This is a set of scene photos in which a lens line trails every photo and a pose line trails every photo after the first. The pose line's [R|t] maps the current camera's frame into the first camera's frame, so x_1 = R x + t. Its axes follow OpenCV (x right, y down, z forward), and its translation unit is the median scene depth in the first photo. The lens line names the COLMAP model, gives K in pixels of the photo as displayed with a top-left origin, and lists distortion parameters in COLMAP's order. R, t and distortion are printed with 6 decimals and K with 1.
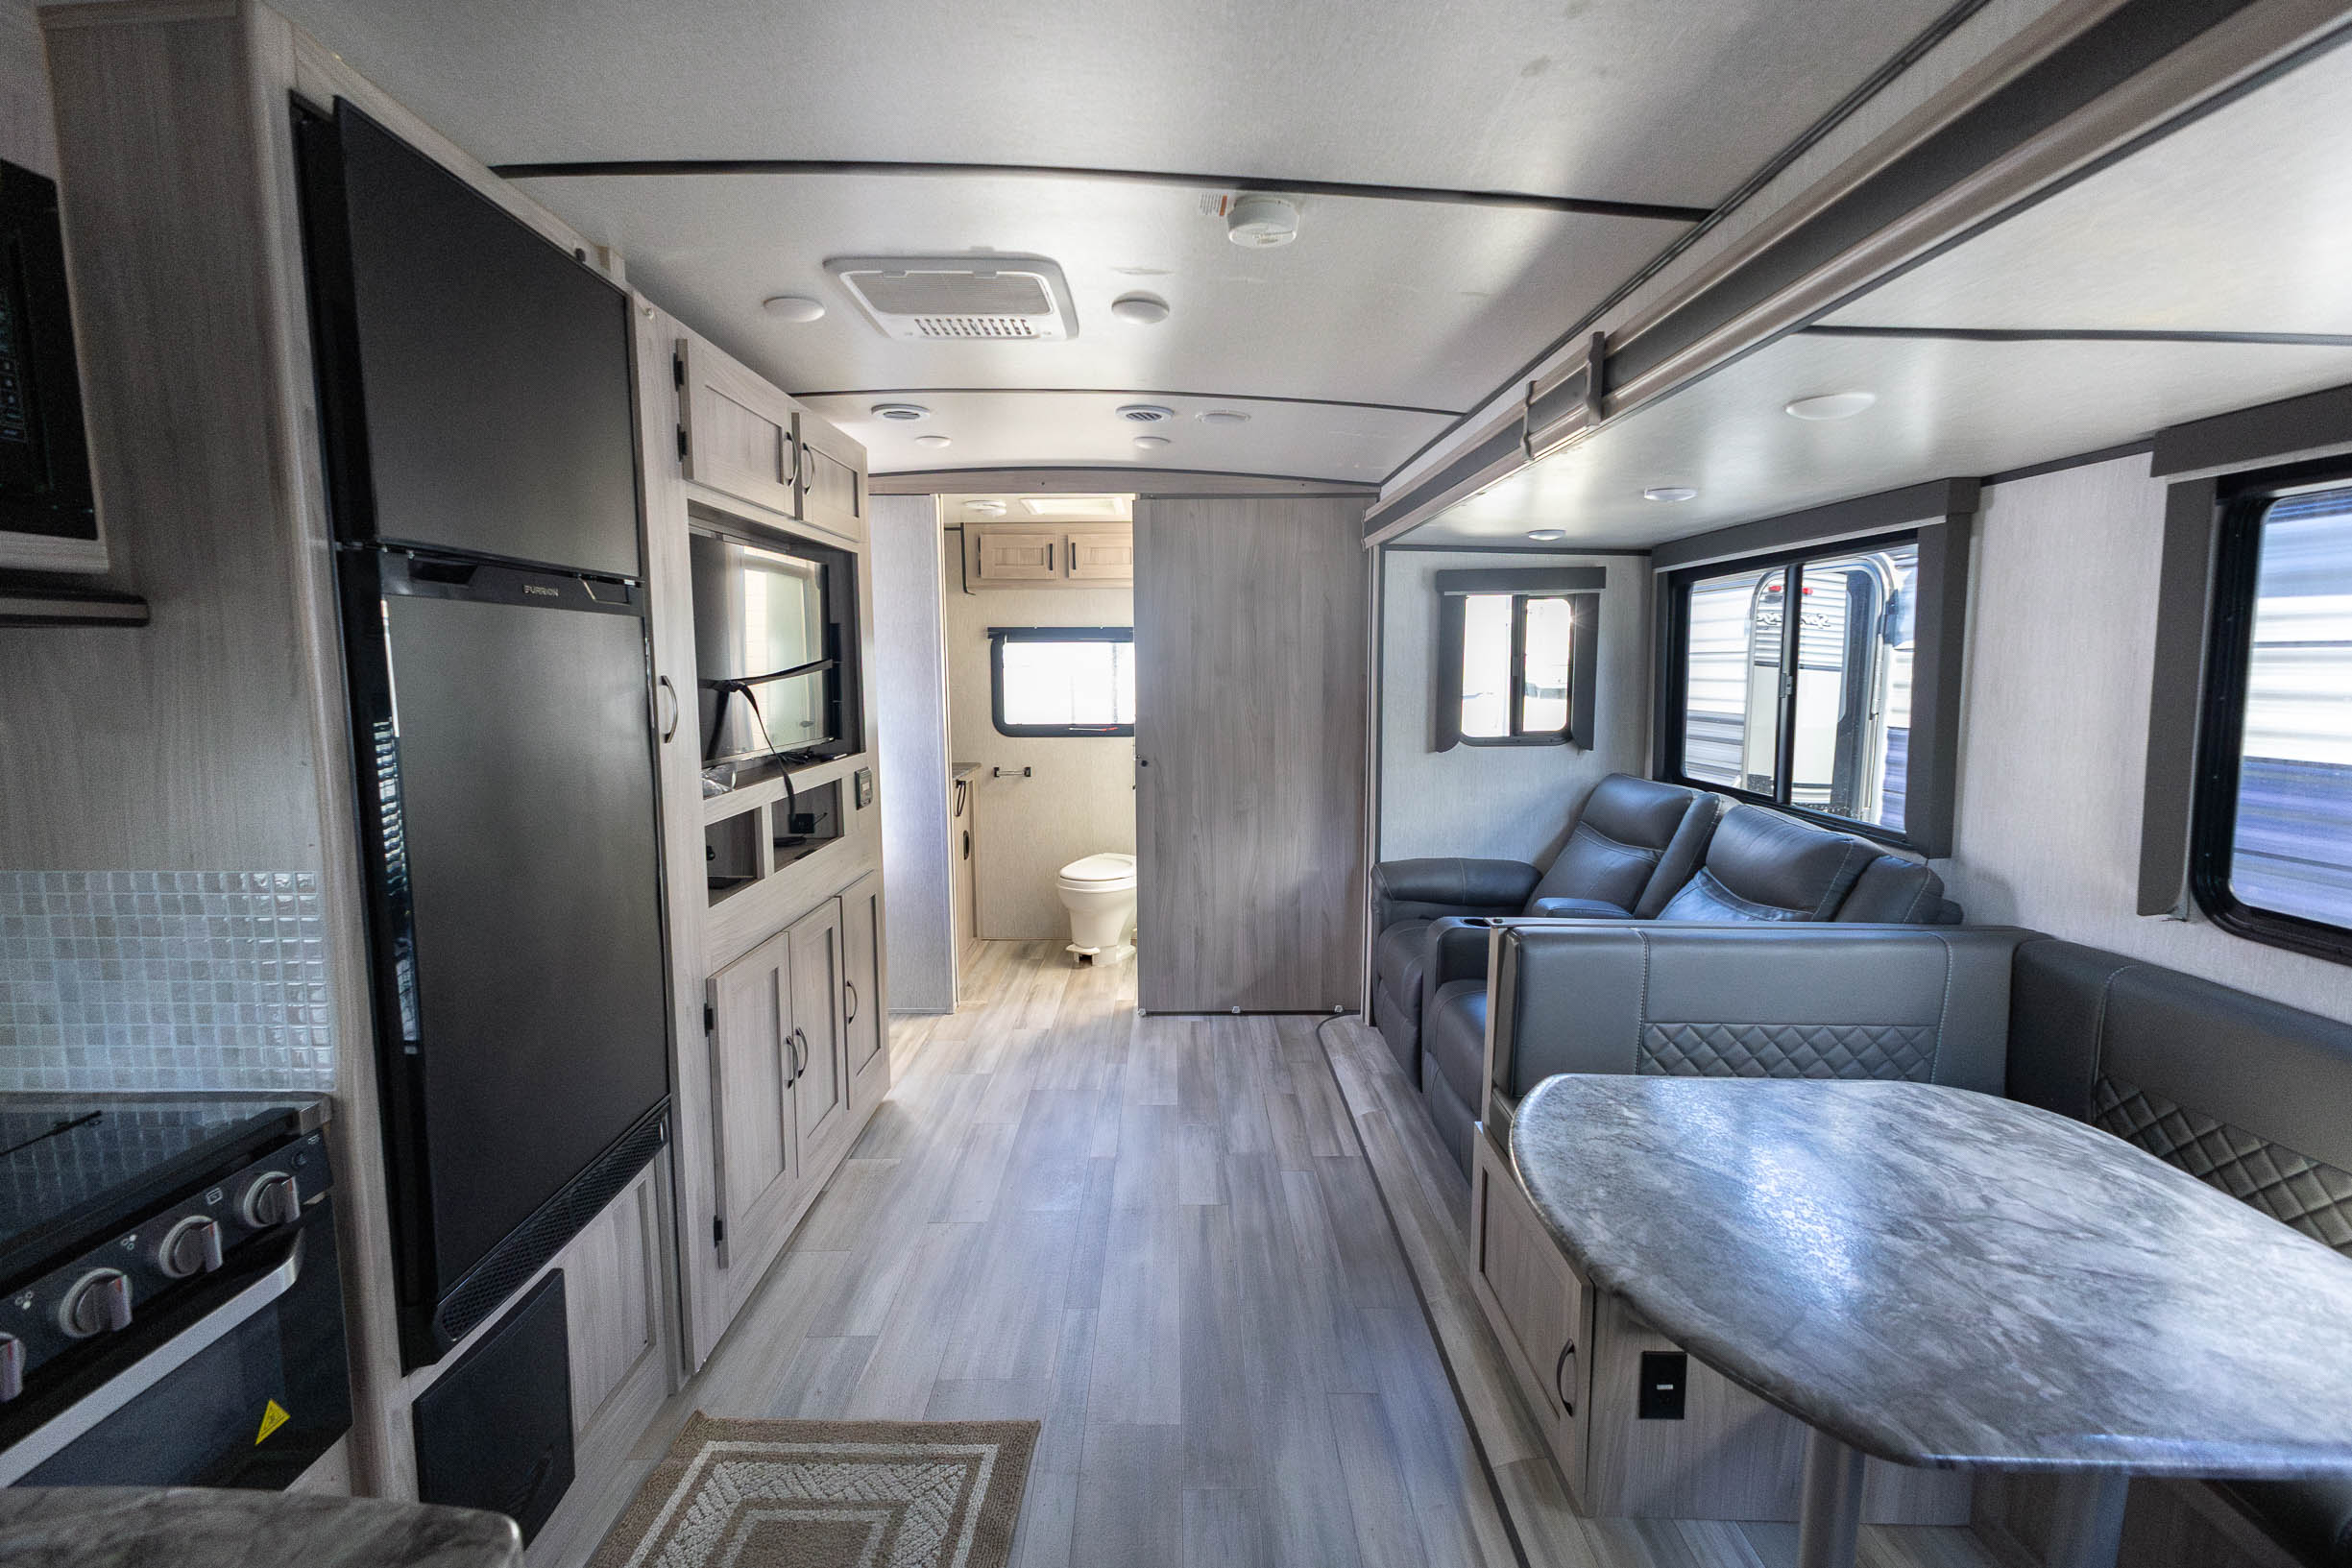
lens RADIAL K [[1030.8, 0, 1176.0], [0, 1030.8, 784.0], [0, 0, 1]] dist [0.001360, 0.000187]
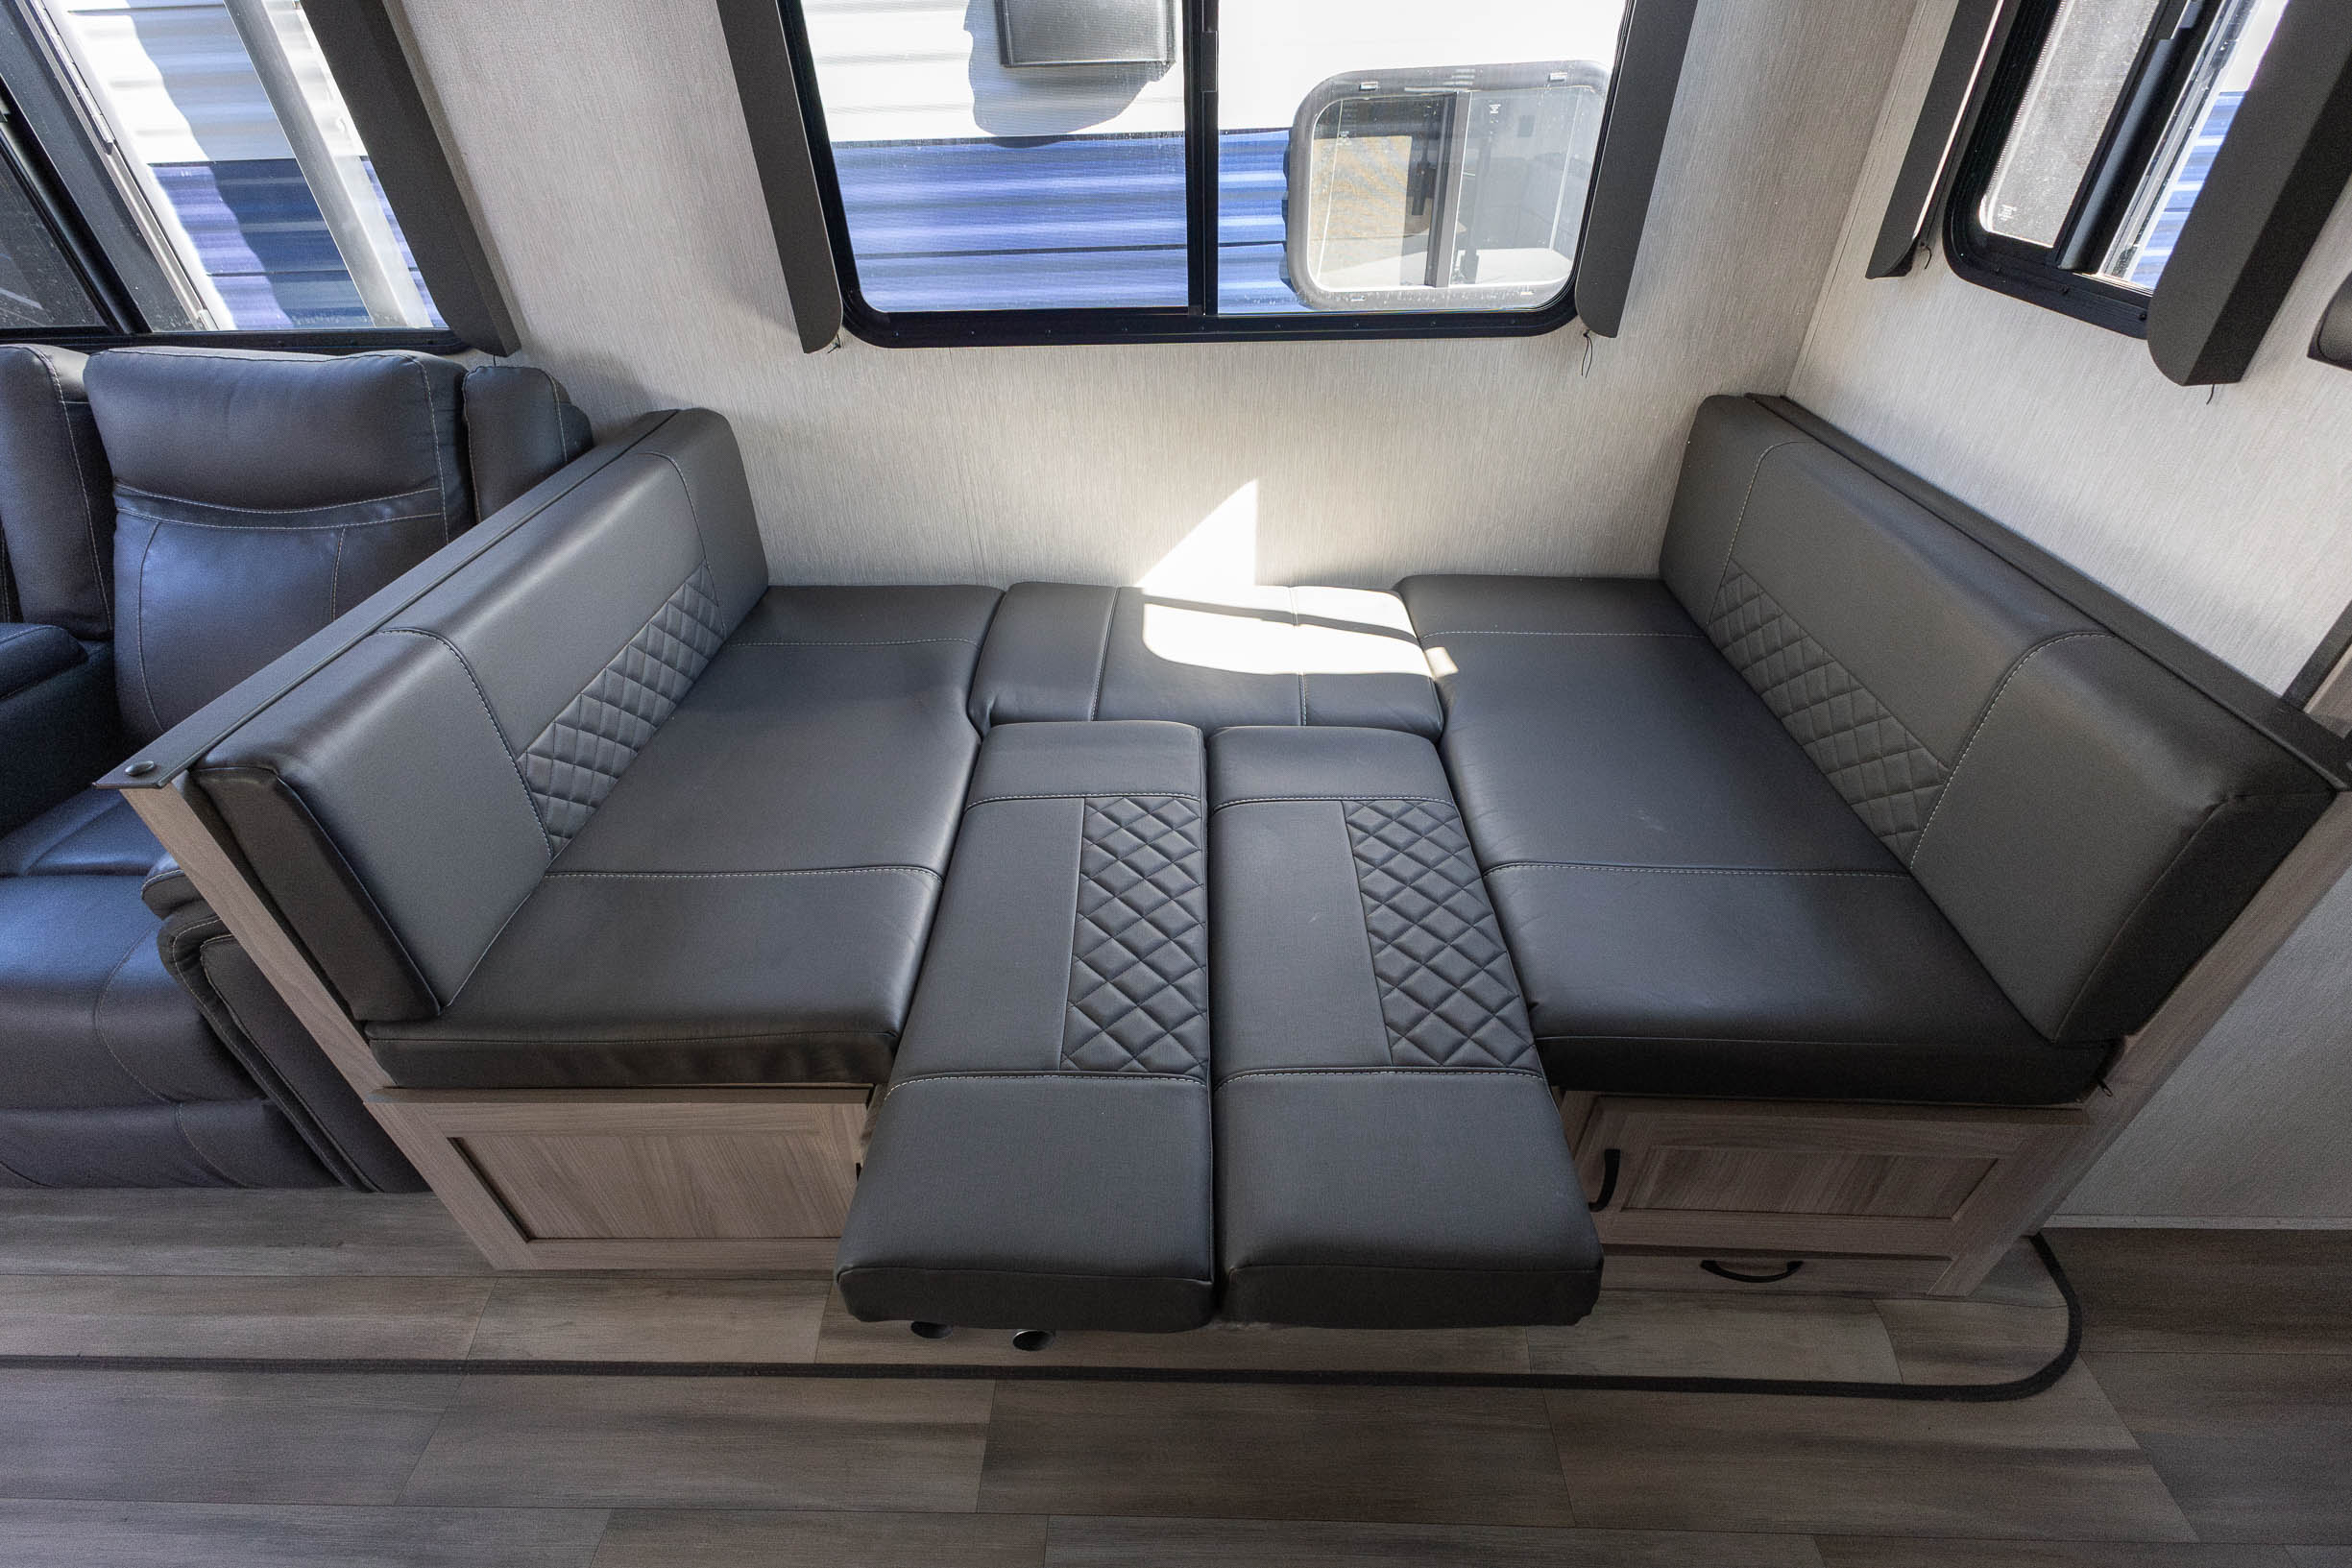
lens RADIAL K [[1027.1, 0, 1176.0], [0, 1027.1, 758.1], [0, 0, 1]] dist [0.000664, -0.000041]
pose [[0.020431, -0.587917, 0.808663, -0.025763], [0.138182, 0.802730, 0.580112, -0.069763], [-0.990196, 0.099890, 0.097640, 0.605109]]
